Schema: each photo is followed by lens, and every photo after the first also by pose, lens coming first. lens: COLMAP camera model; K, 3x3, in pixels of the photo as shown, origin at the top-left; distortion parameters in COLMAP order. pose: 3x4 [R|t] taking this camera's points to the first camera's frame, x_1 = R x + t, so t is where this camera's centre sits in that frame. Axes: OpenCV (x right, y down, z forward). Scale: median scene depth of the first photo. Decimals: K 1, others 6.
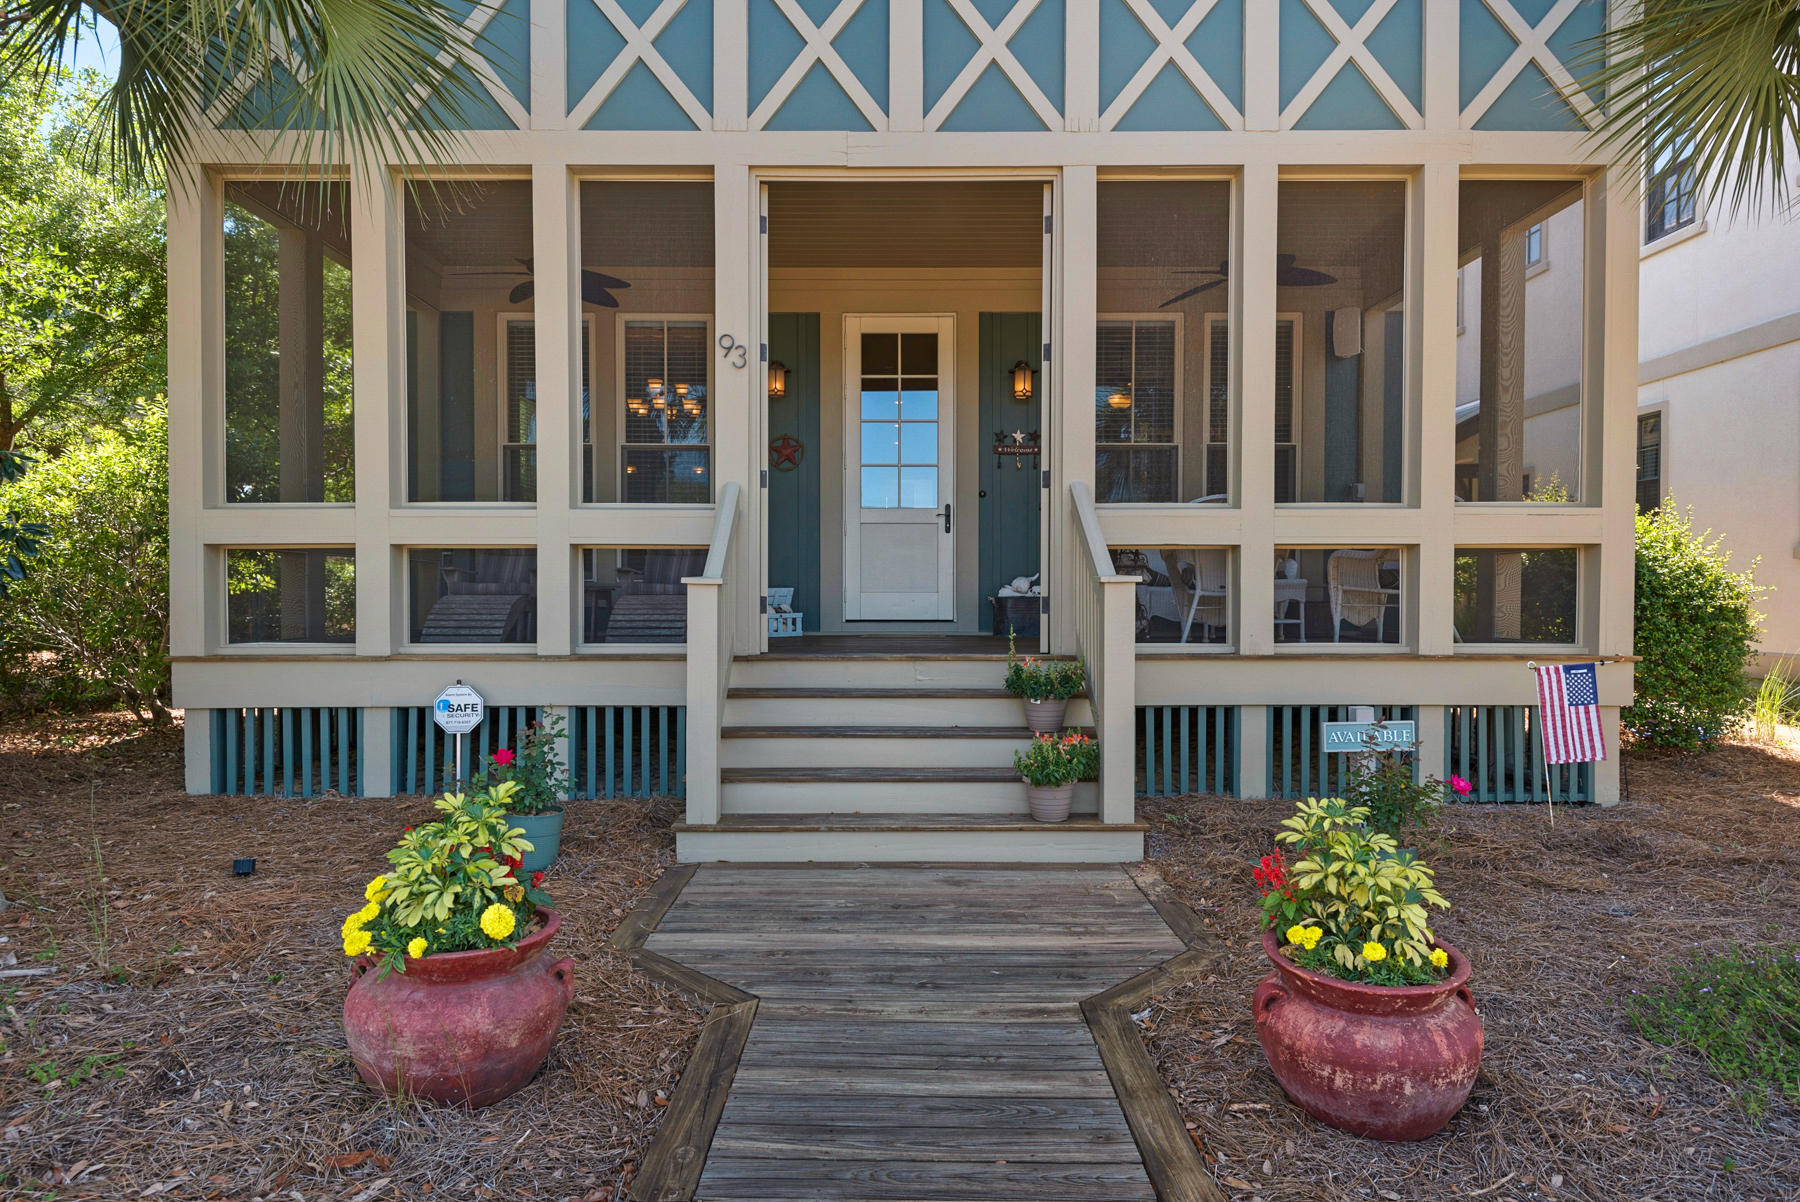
lens RADIAL K [[979.6, 0, 885.1], [0, 979.6, 592.0], [0, 0, 1]] dist [0.004676, -0.000428]
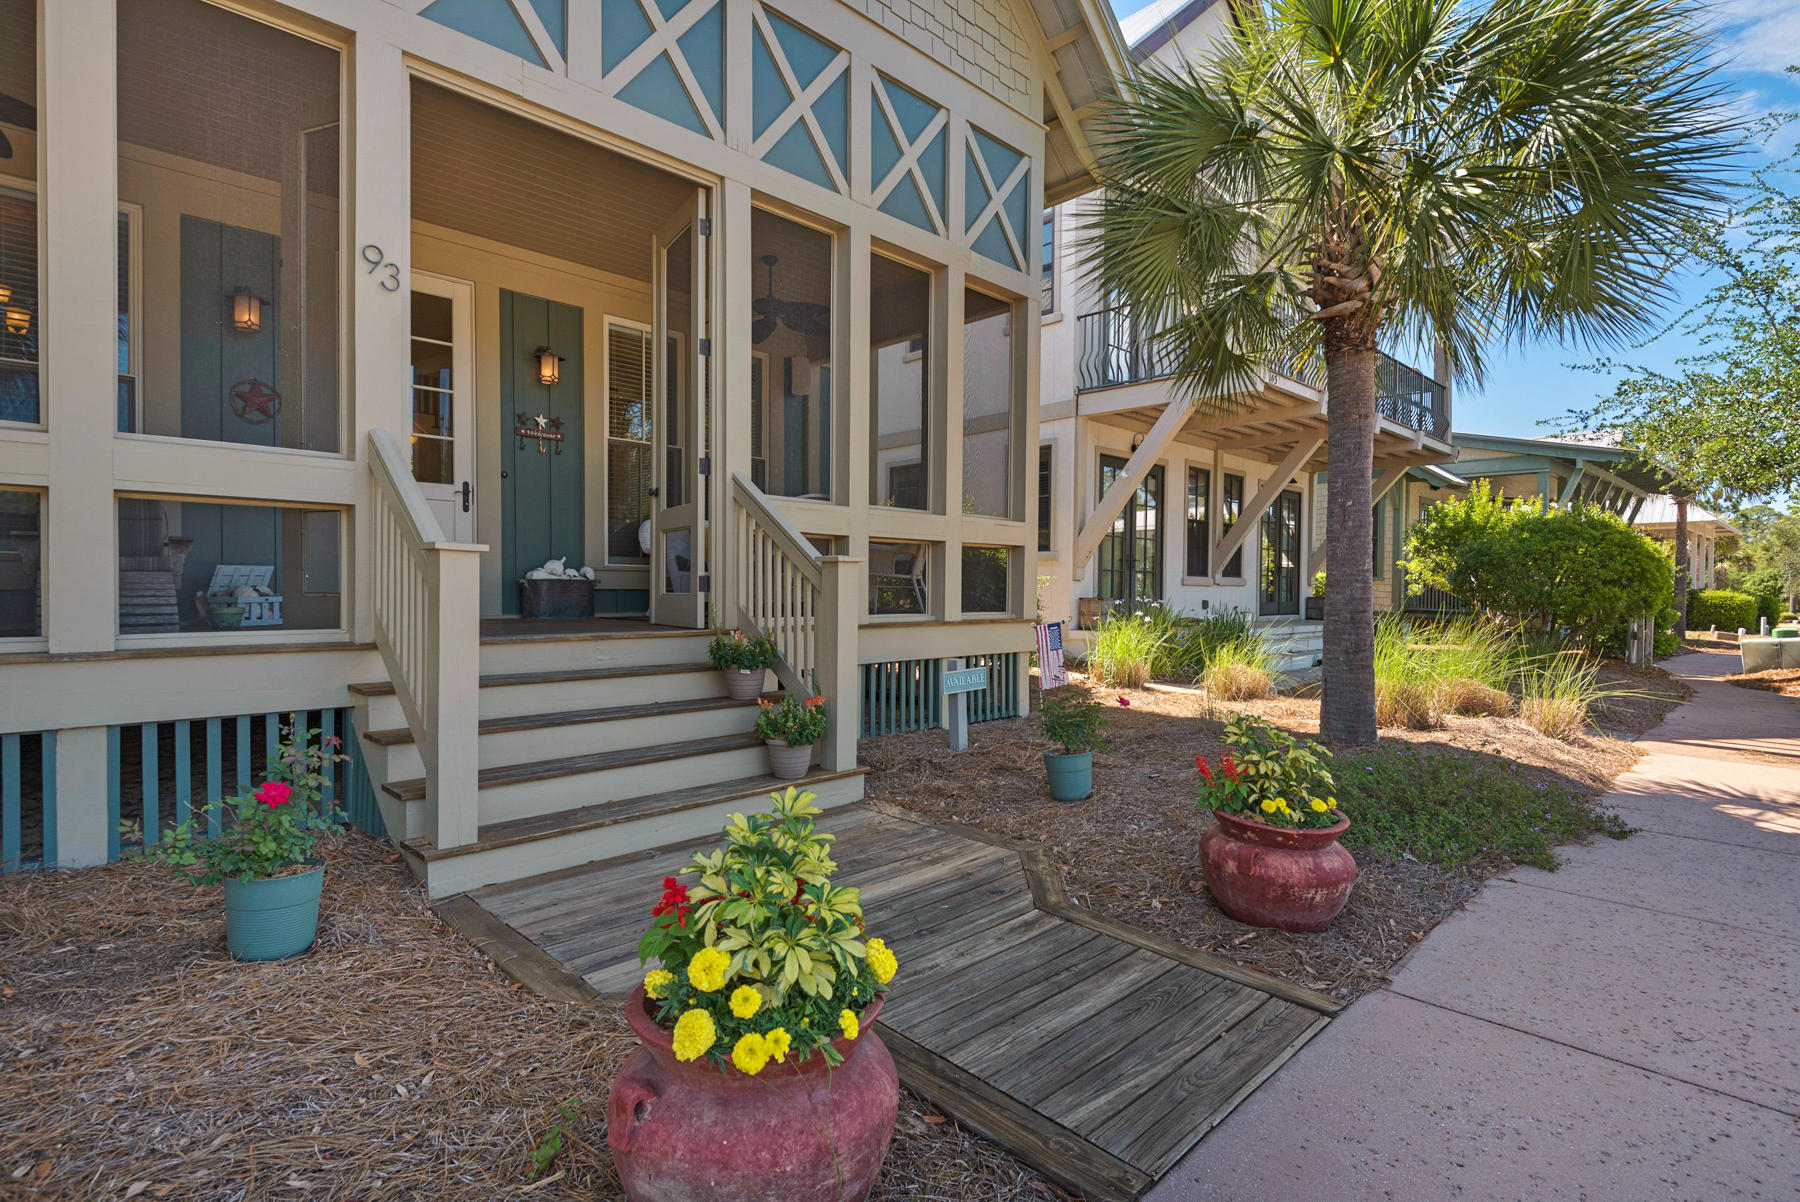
lens RADIAL K [[835.5, 0, 900.1], [0, 835.5, 589.9], [0, 0, 1]] dist [0.015045, -0.000876]
pose [[0.731833, 0.001384, 0.681483, -0.337604], [-0.007182, 0.999958, 0.005682, 0.015328], [-0.681446, -0.009053, 0.731812, 0.205510]]
